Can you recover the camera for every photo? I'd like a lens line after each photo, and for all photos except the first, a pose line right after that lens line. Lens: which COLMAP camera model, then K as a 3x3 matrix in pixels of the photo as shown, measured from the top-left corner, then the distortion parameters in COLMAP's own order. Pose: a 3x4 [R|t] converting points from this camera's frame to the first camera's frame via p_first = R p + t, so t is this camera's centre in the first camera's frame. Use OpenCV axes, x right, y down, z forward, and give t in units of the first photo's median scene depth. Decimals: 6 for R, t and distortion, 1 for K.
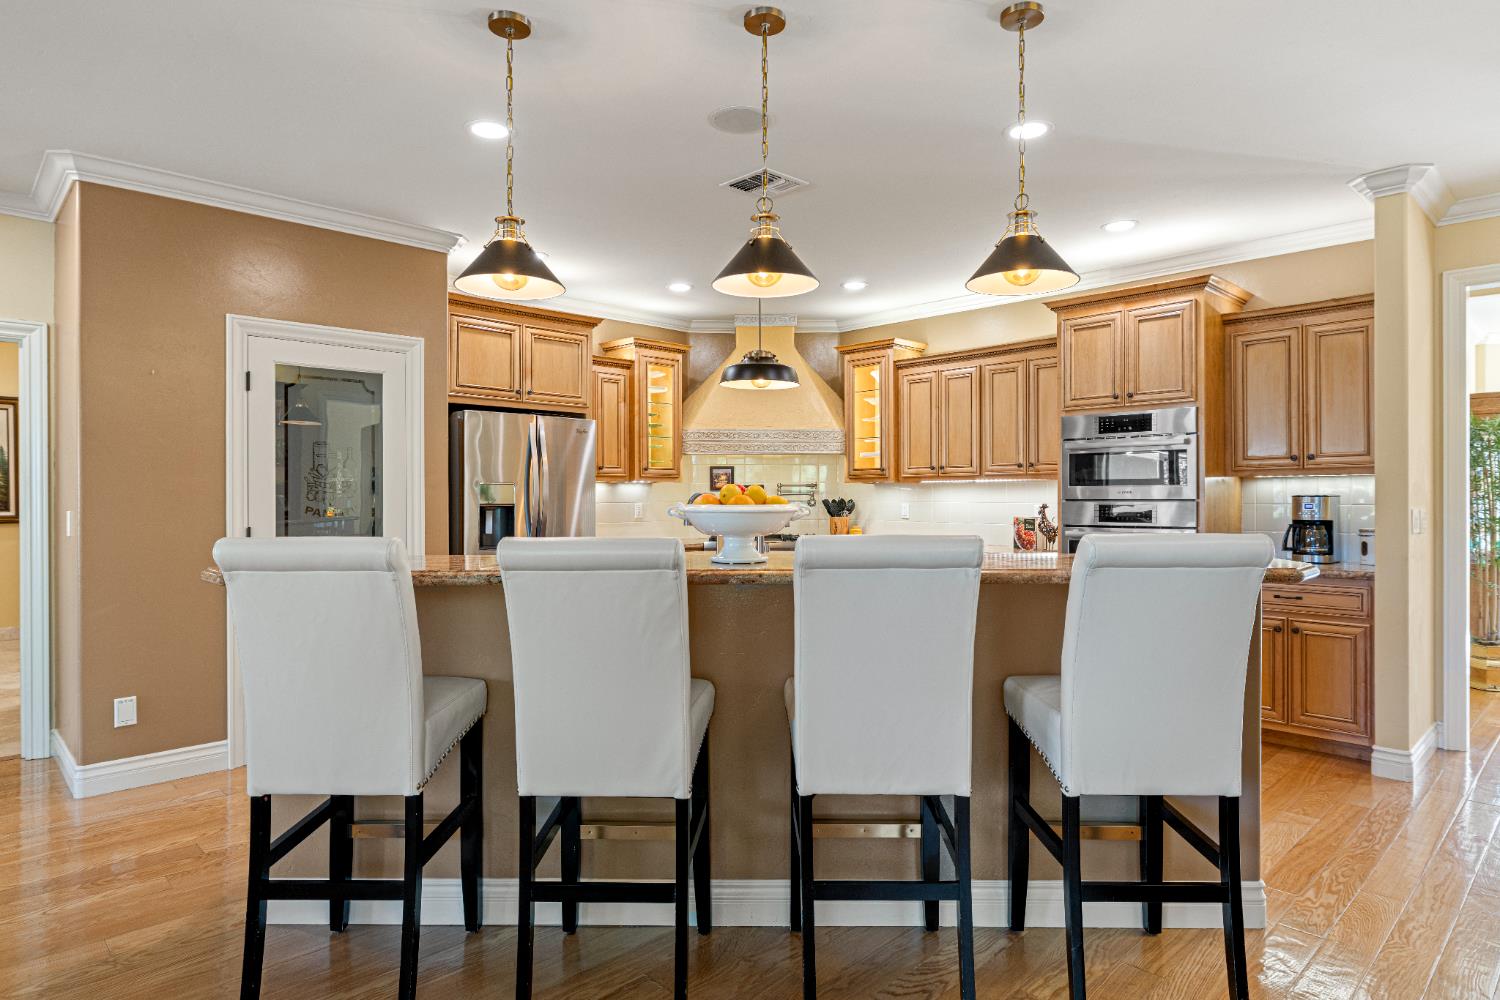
lens RADIAL K [[856.4, 0, 750.6], [0, 856.4, 505.8], [0, 0, 1]] dist [0.006756, 0.000948]
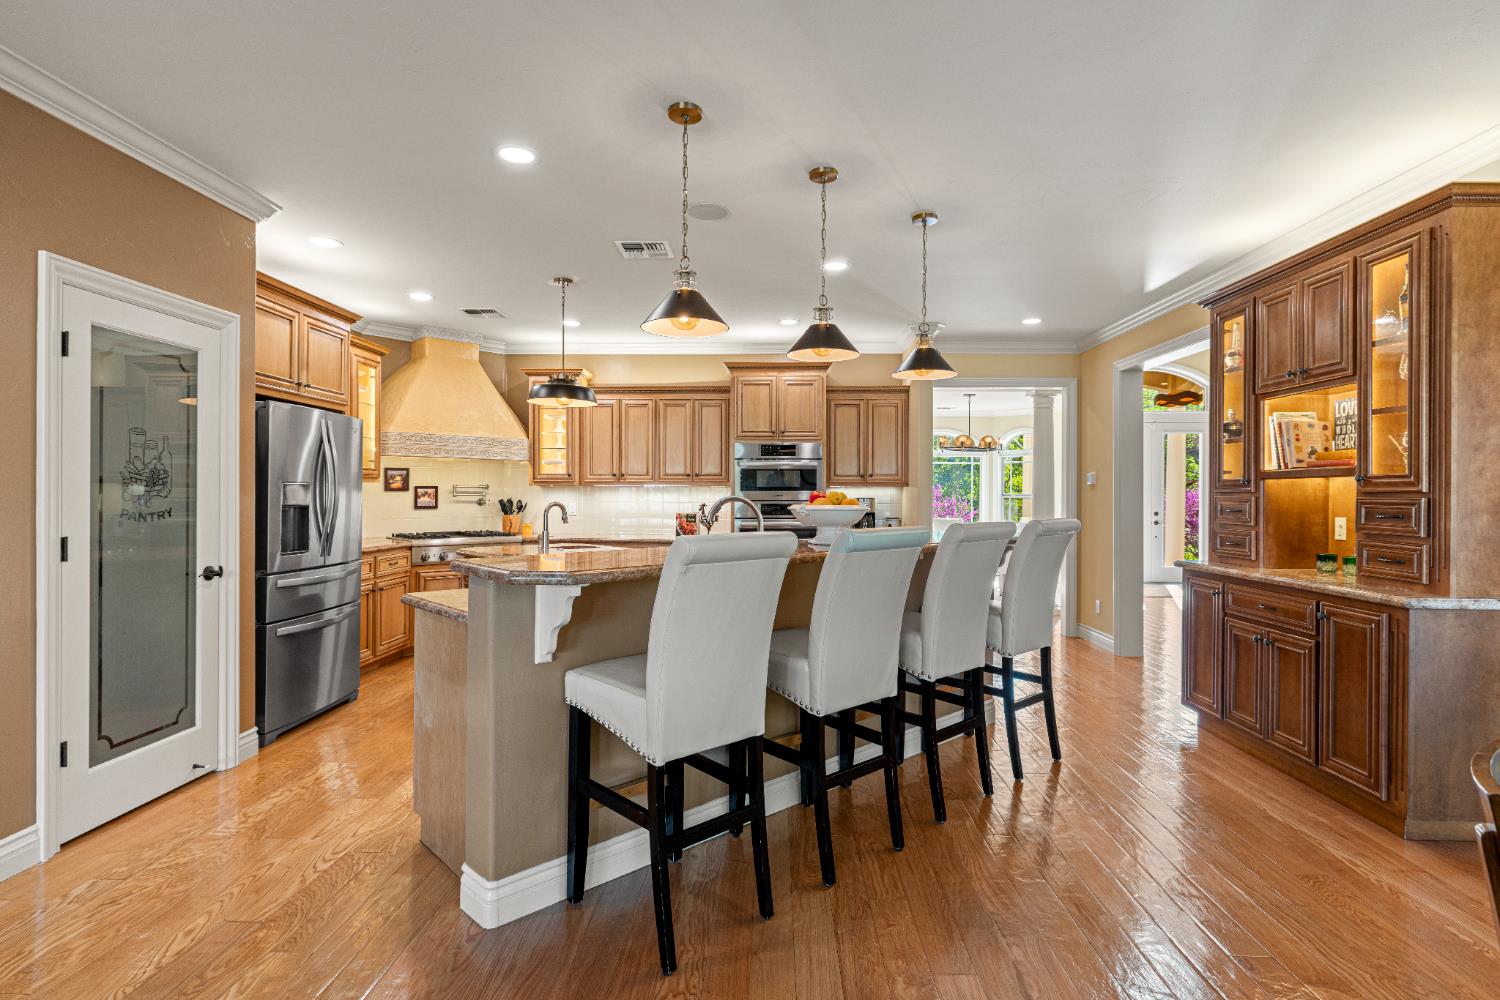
lens RADIAL K [[729.1, 0, 748.2], [0, 729.1, 495.3], [0, 0, 1]] dist [-0.000604, -0.000126]
pose [[0.728478, 0.005492, 0.685047, -0.467930], [0.003526, 0.999925, -0.011765, -0.000954], [-0.685060, 0.010986, 0.728404, 0.093528]]
